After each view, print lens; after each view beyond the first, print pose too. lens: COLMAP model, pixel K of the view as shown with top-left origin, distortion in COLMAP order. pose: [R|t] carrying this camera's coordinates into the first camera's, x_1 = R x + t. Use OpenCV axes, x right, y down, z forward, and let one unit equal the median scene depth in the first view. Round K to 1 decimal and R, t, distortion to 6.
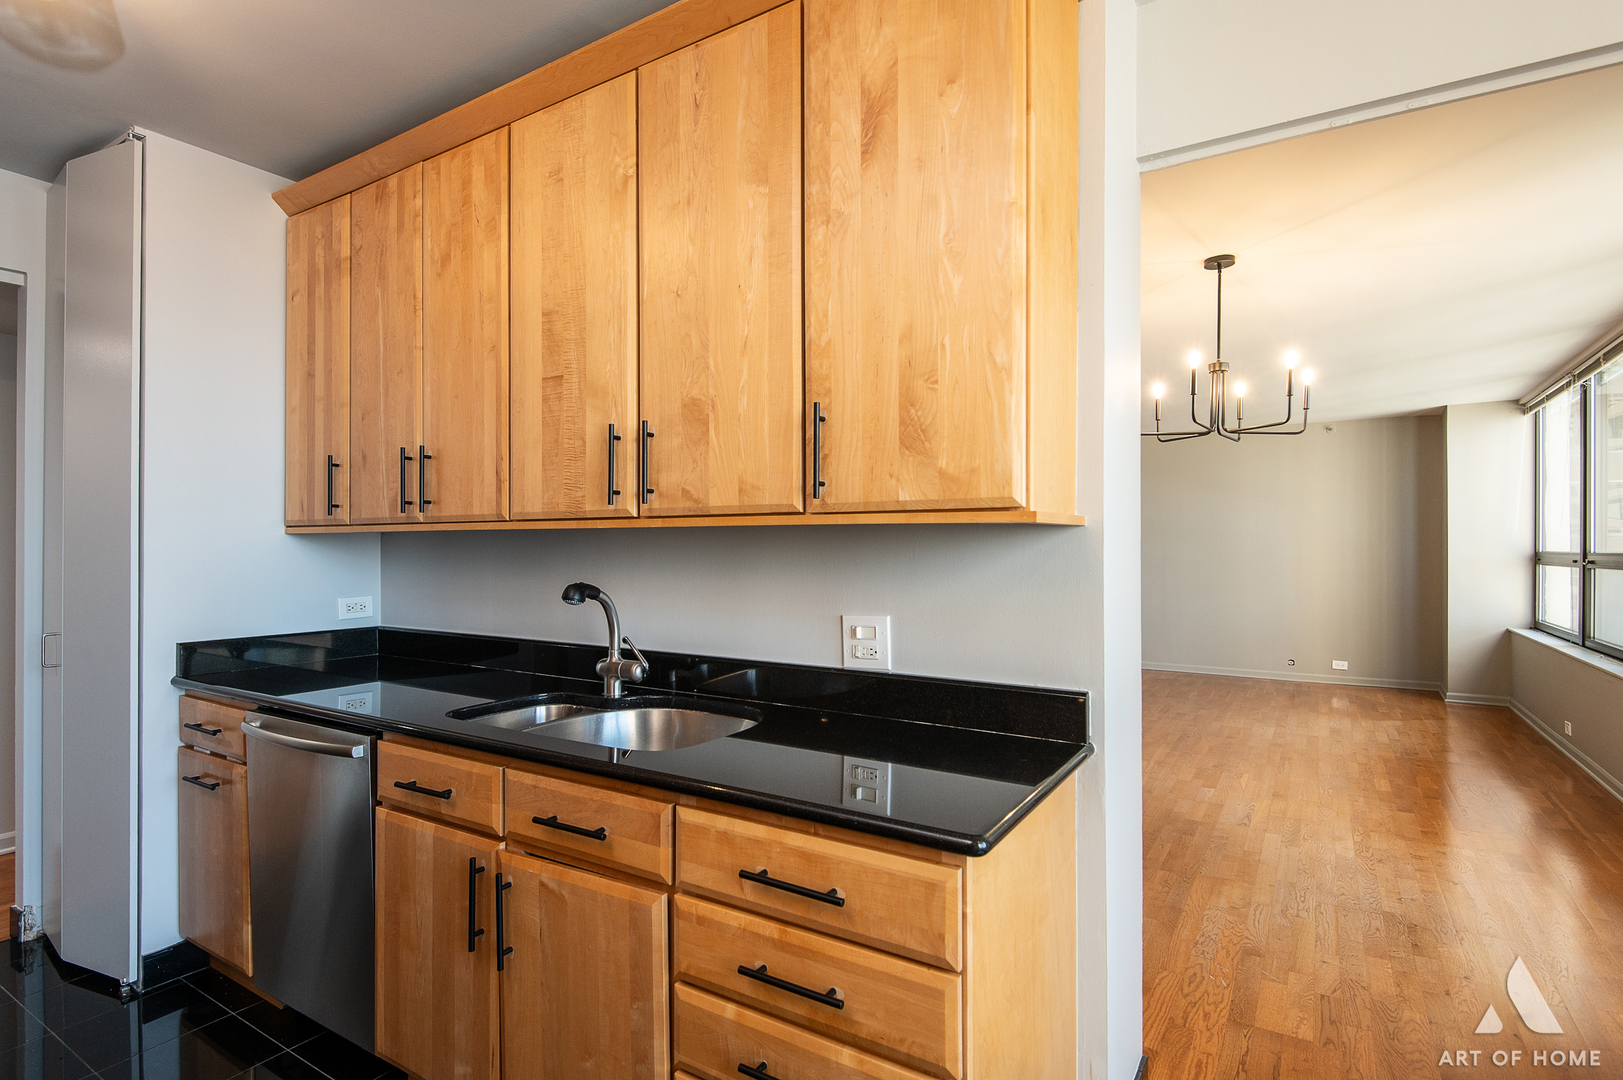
lens RADIAL K [[822.9, 0, 814.7], [0, 822.9, 539.6], [0, 0, 1]] dist [0.013172, -0.007718]
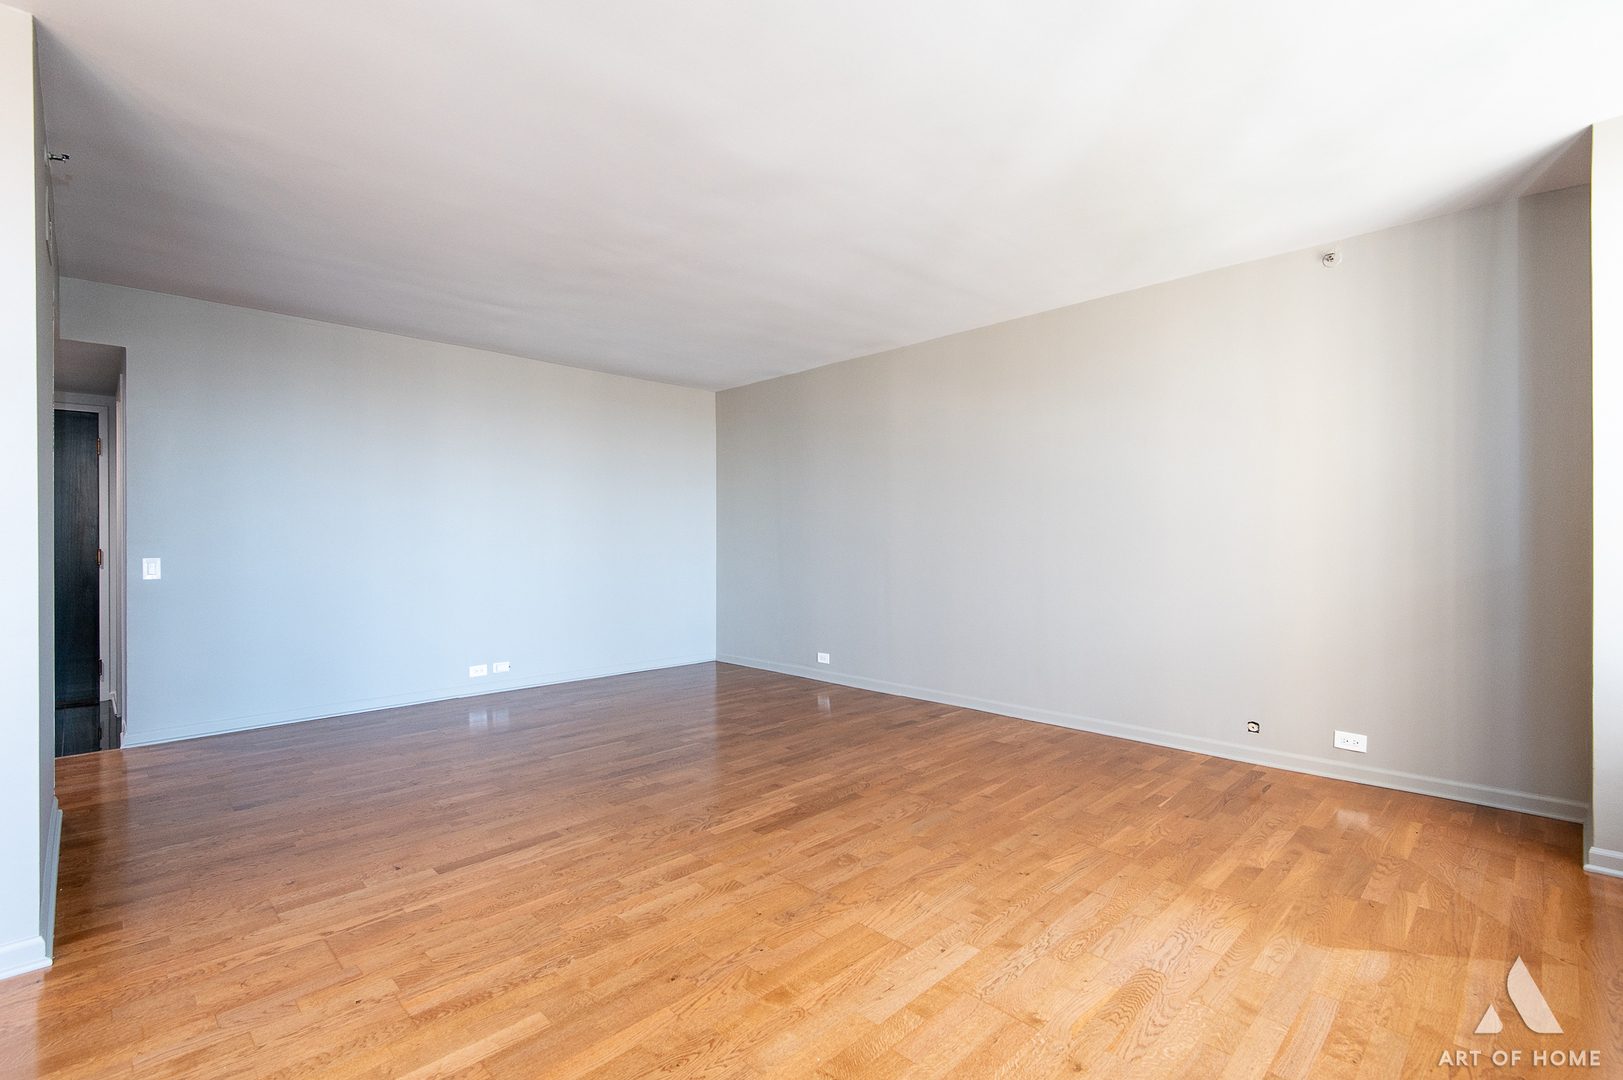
lens RADIAL K [[735.3, 0, 790.0], [0, 735.3, 548.4], [0, 0, 1]] dist [0.013632, -0.007919]
pose [[0.969425, -0.003453, -0.245364, 0.609603], [0.008055, 0.999810, 0.017755, 0.038619], [0.245256, -0.019189, 0.969268, 0.716441]]
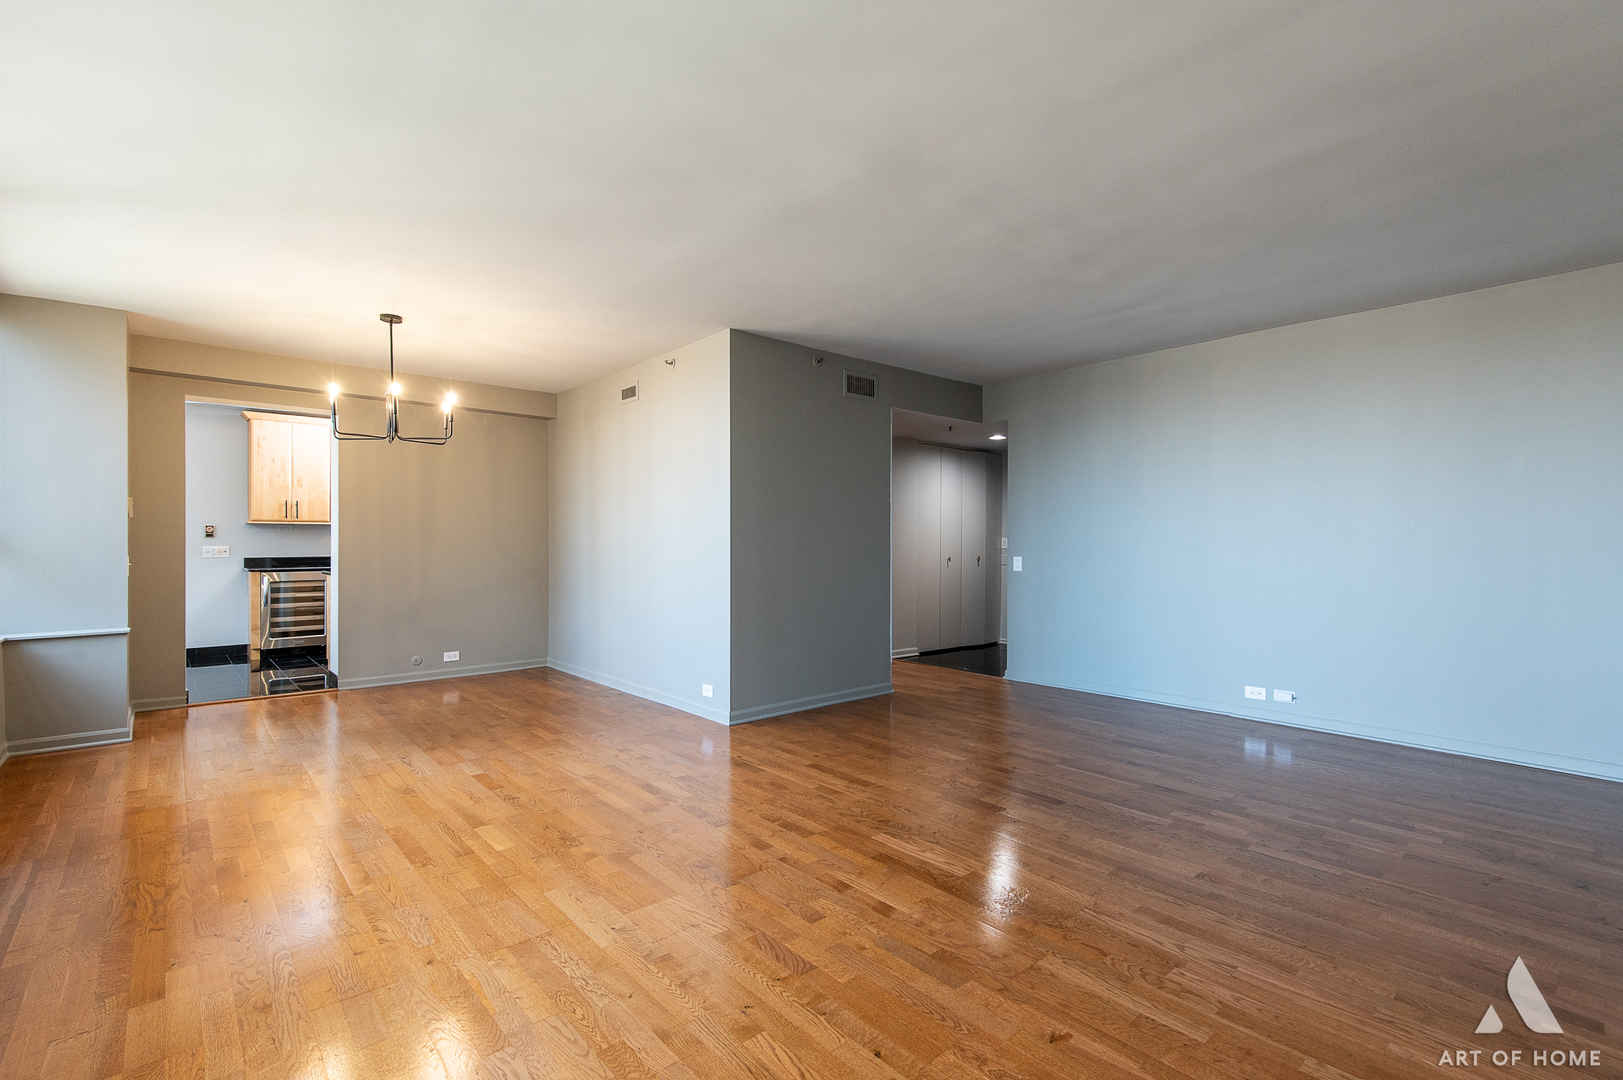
lens RADIAL K [[735.3, 0, 822.6], [0, 735.3, 540.3], [0, 0, 1]] dist [0.013632, -0.007919]
pose [[-0.290572, -0.004049, -0.956845, 0.951339], [0.006475, 0.999960, -0.006198, 0.036577], [0.956831, -0.007996, -0.290534, 1.323686]]
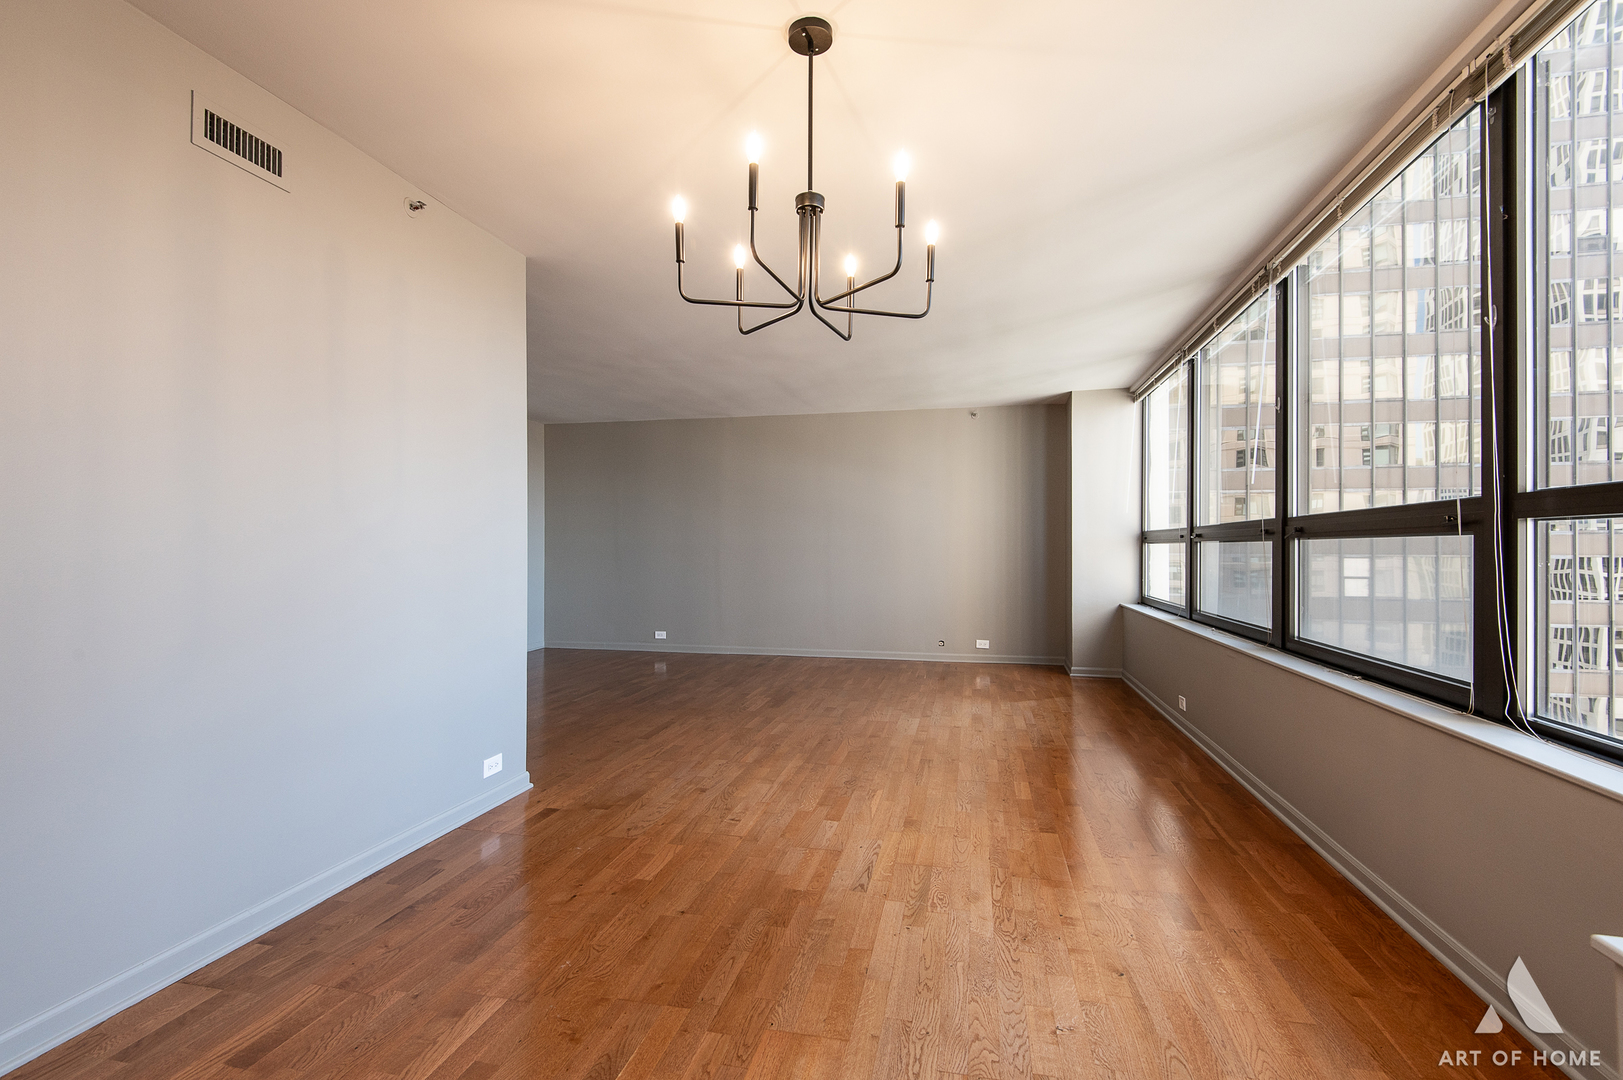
lens RADIAL K [[735.3, 0, 802.3], [0, 735.3, 549.9], [0, 0, 1]] dist [0.013632, -0.007919]
pose [[0.948623, -0.006293, 0.316345, 0.192548], [0.002210, 0.999910, 0.013263, 0.030960], [-0.316400, -0.011882, 0.948551, 0.293255]]
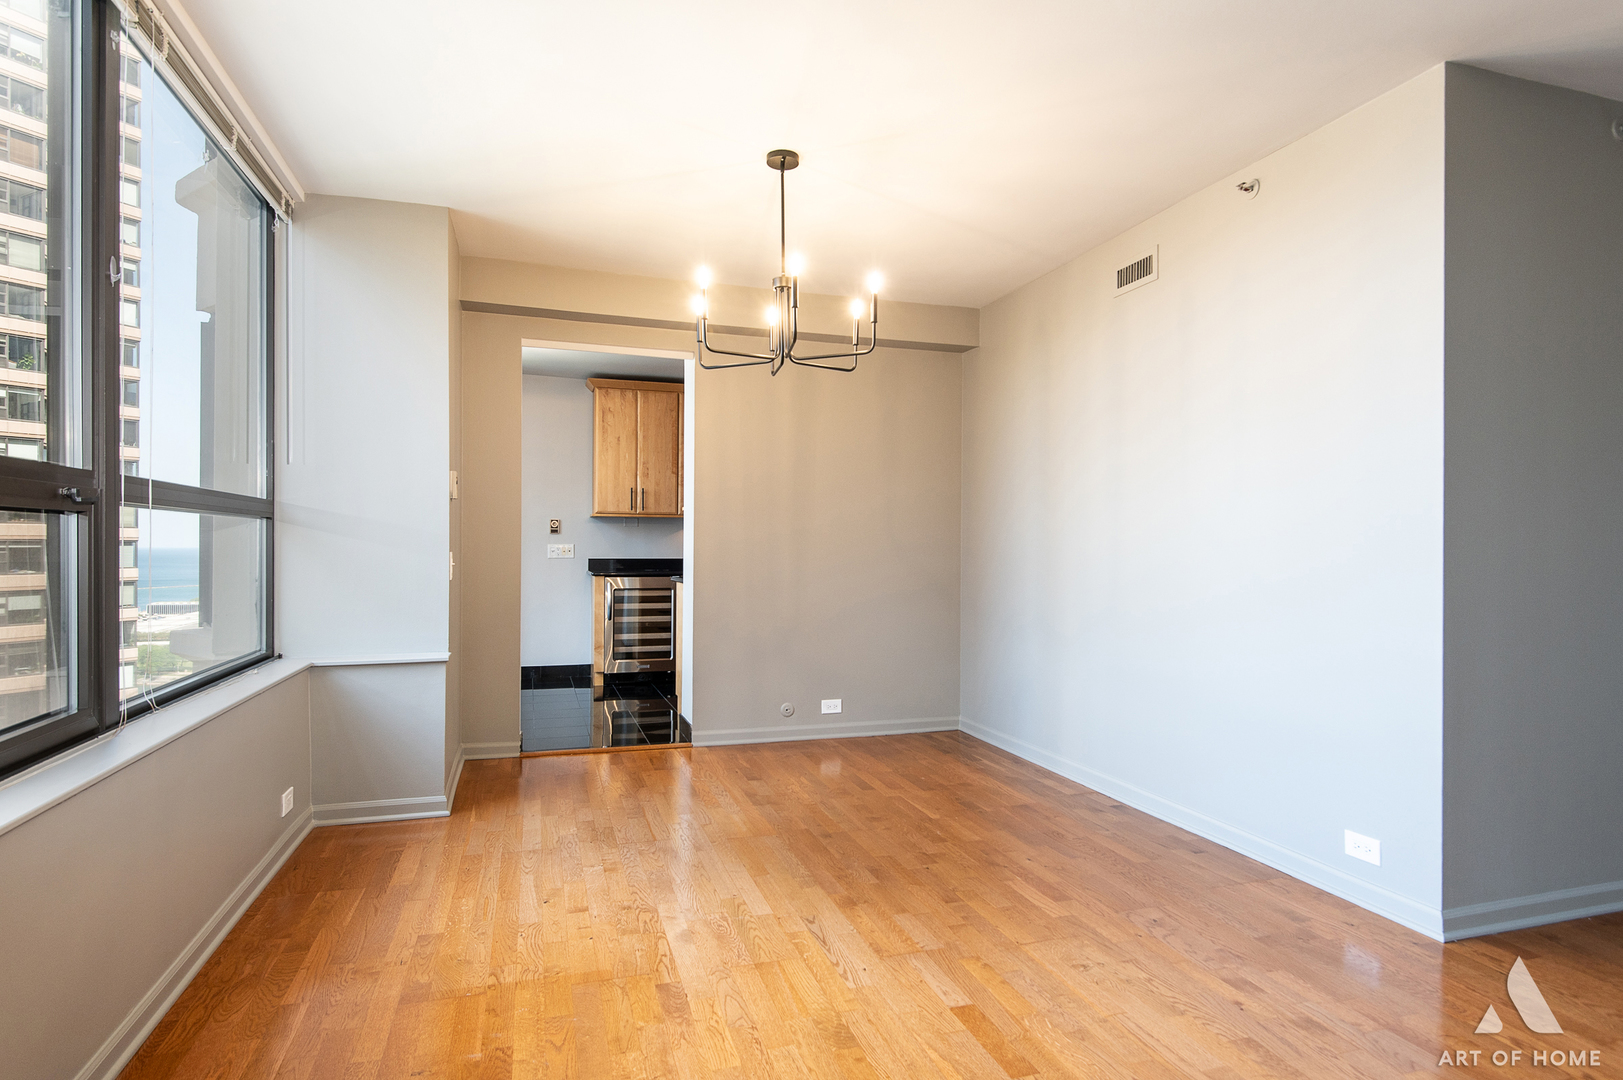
lens RADIAL K [[880.8, 0, 809.4], [0, 880.8, 545.8], [0, 0, 1]] dist [0.026286, -0.001639]
pose [[-0.658120, -0.007473, -0.752876, 0.736132], [-0.002541, 0.999967, -0.007705, 0.043865], [0.752909, -0.003158, -0.658117, 1.030139]]
